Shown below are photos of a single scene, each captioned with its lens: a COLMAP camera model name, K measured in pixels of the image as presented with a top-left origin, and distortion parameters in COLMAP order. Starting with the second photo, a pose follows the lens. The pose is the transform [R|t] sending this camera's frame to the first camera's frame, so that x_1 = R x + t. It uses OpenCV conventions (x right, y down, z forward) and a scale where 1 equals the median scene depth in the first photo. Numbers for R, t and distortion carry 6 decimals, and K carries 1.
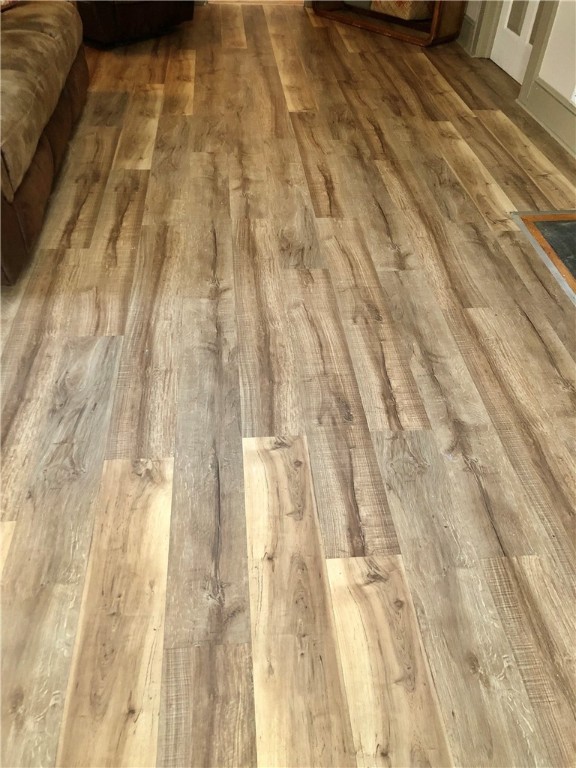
lens RADIAL K [[633.7, 0, 290.2], [0, 633.7, 375.9], [0, 0, 1]] dist [0.024240, -0.005170]
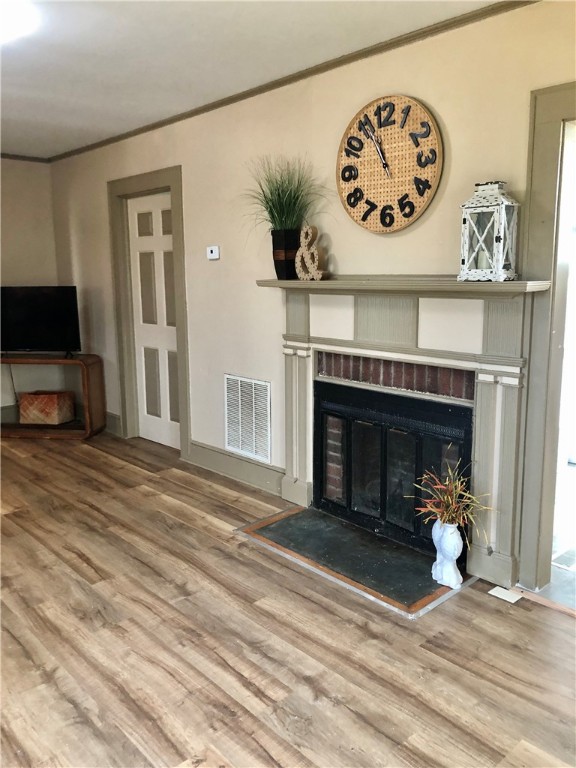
lens RADIAL K [[633.7, 0, 290.2], [0, 633.7, 375.9], [0, 0, 1]] dist [0.024240, -0.005170]
pose [[0.797849, -0.153241, 0.583055, -0.301405], [0.437543, 0.812521, -0.385182, 0.042309], [-0.414719, 0.562429, 0.715319, -0.176948]]
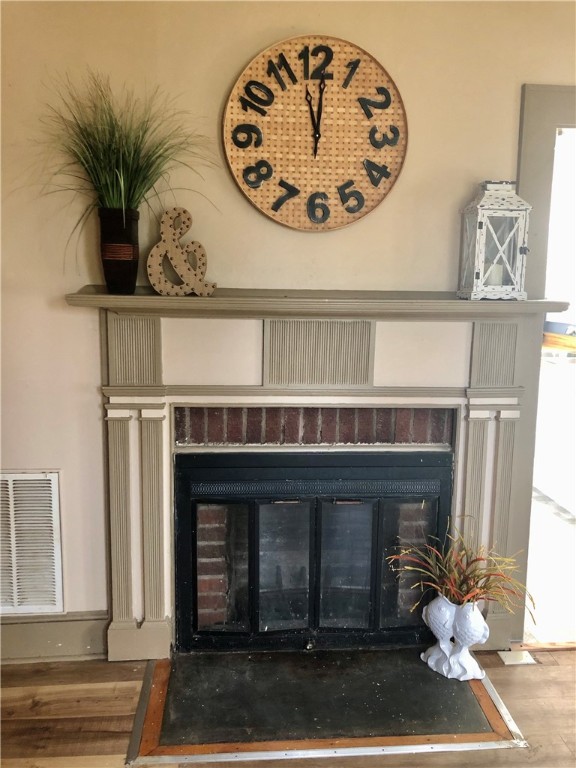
lens RADIAL K [[633.7, 0, 290.2], [0, 633.7, 375.9], [0, 0, 1]] dist [0.024240, -0.005170]
pose [[0.009640, -0.189466, 0.981840, -0.288538], [0.659804, 0.739005, 0.136129, -0.607901], [-0.751376, 0.646509, 0.132134, 0.552582]]
